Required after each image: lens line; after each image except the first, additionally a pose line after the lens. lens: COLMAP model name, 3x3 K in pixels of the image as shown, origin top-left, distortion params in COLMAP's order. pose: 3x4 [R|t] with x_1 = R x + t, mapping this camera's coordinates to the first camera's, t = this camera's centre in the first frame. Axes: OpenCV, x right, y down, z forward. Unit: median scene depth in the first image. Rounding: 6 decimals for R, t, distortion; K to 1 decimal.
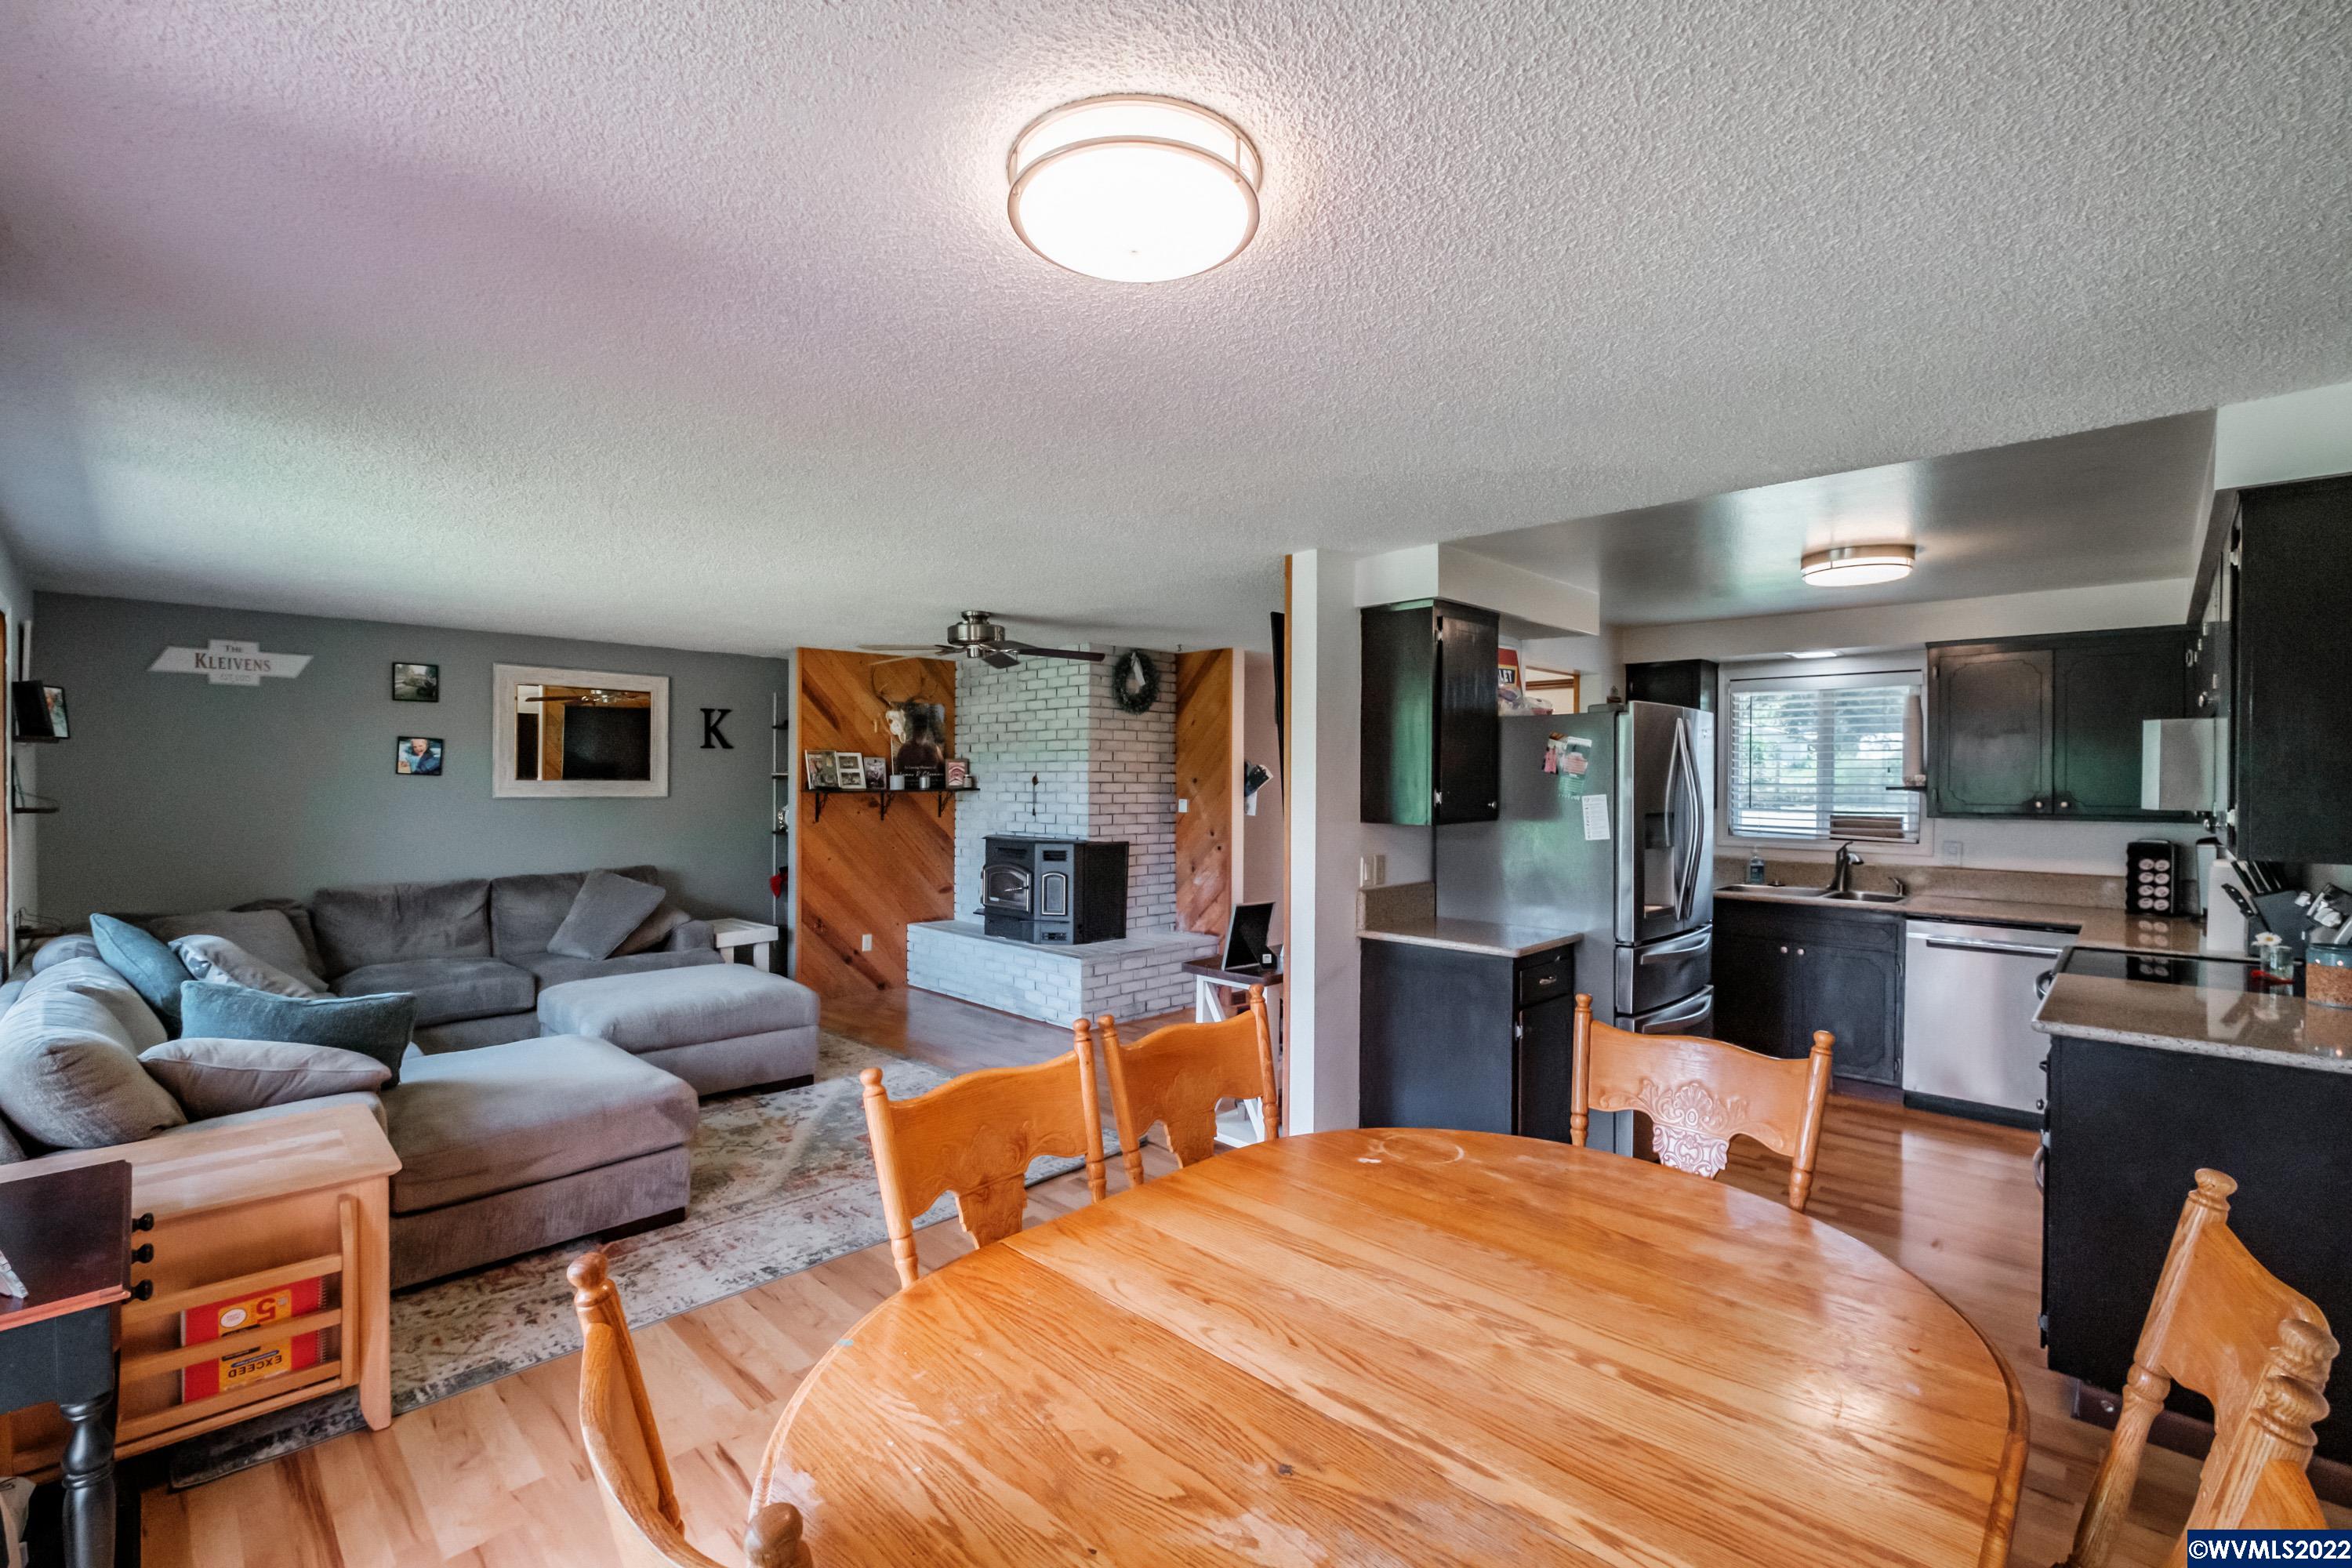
lens RADIAL K [[1038.5, 0, 1121.4], [0, 1038.5, 780.6], [0, 0, 1]] dist [-0.024279, -0.000194]
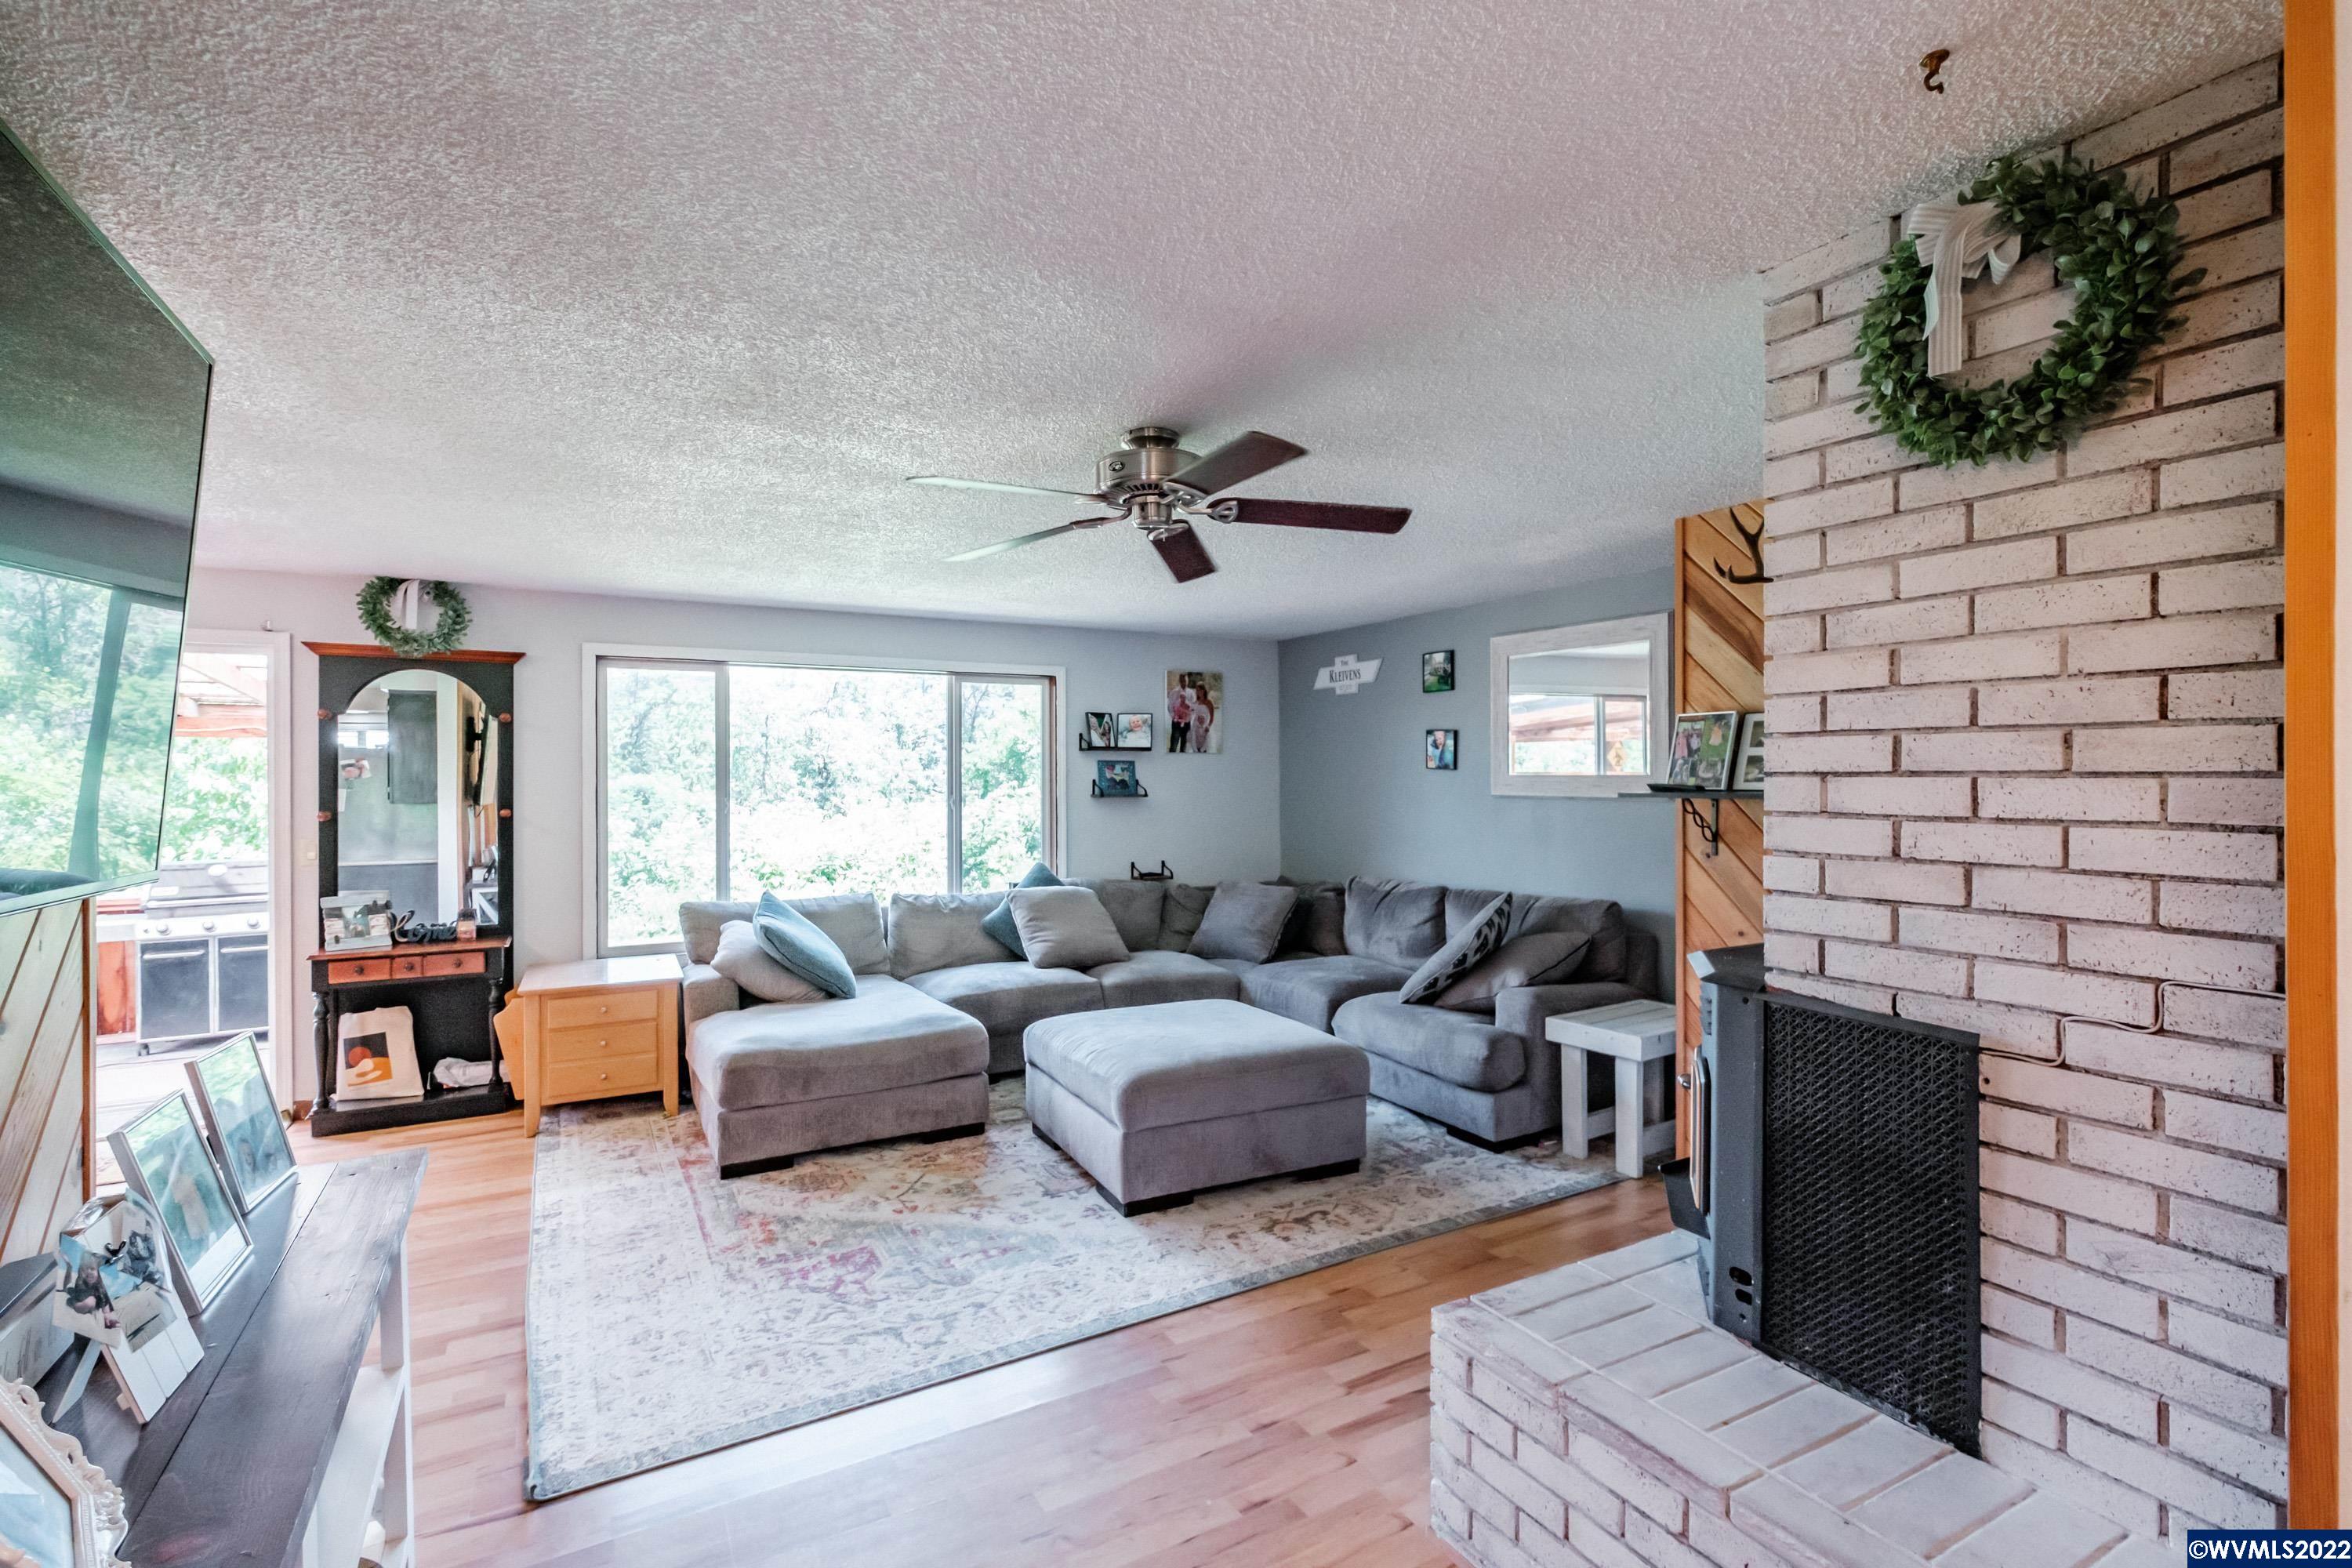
lens RADIAL K [[1060.6, 0, 1176.0], [0, 1060.6, 784.0], [0, 0, 1]] dist [0.001115, -0.000116]
pose [[-0.250562, 0.003589, -0.968094, 0.339536], [0.000245, 0.999993, 0.003643, 0.003993], [0.968100, 0.000675, -0.250561, 1.103613]]
